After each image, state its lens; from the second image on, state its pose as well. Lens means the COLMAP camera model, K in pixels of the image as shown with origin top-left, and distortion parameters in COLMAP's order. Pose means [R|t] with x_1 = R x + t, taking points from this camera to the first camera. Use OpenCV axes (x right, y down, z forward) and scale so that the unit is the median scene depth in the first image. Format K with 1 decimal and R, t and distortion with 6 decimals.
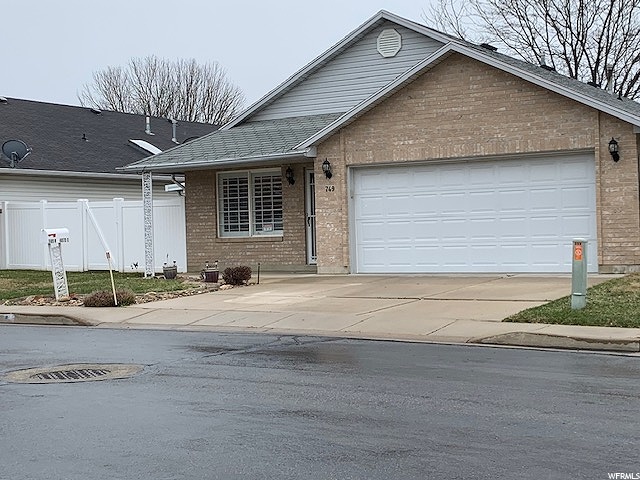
lens RADIAL K [[1019.2, 0, 319.8], [0, 1019.2, 243.1], [0, 0, 1]] dist [0.209819, 0.000000]
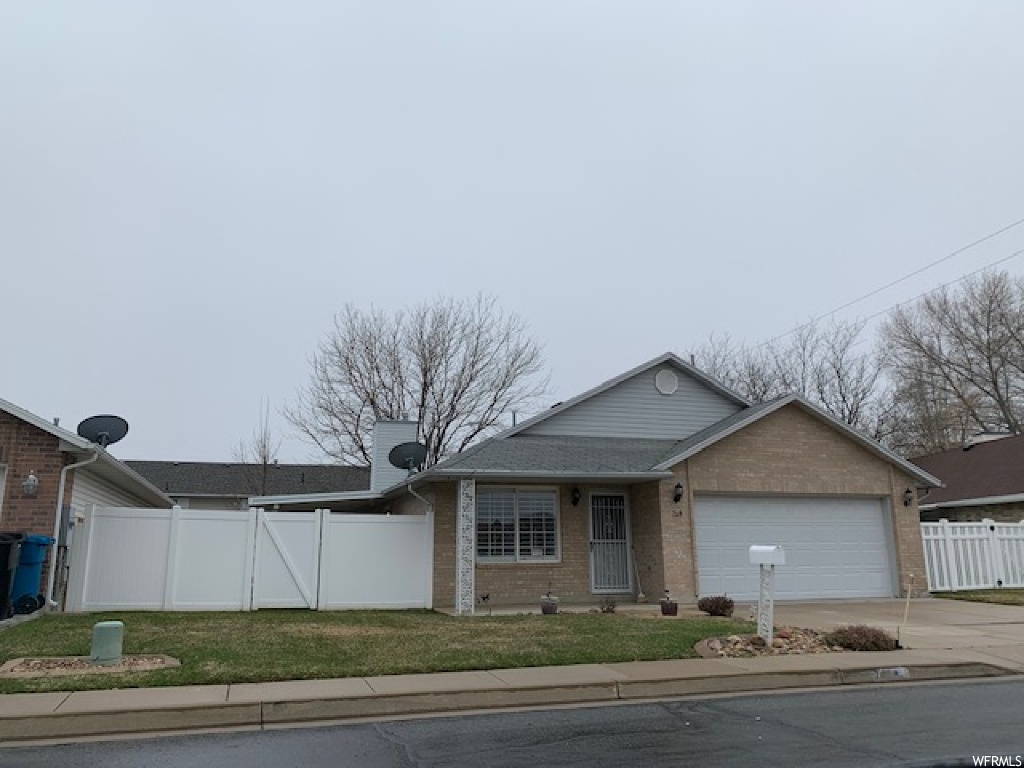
lens RADIAL K [[783.8, 0, 511.6], [0, 783.8, 376.7], [0, 0, 1]] dist [-0.000685, -0.015126]
pose [[0.670062, 0.187546, 0.718222, -0.667012], [-0.005097, 0.968696, -0.248196, 0.007356], [-0.742287, 0.162646, 0.650043, 0.608097]]
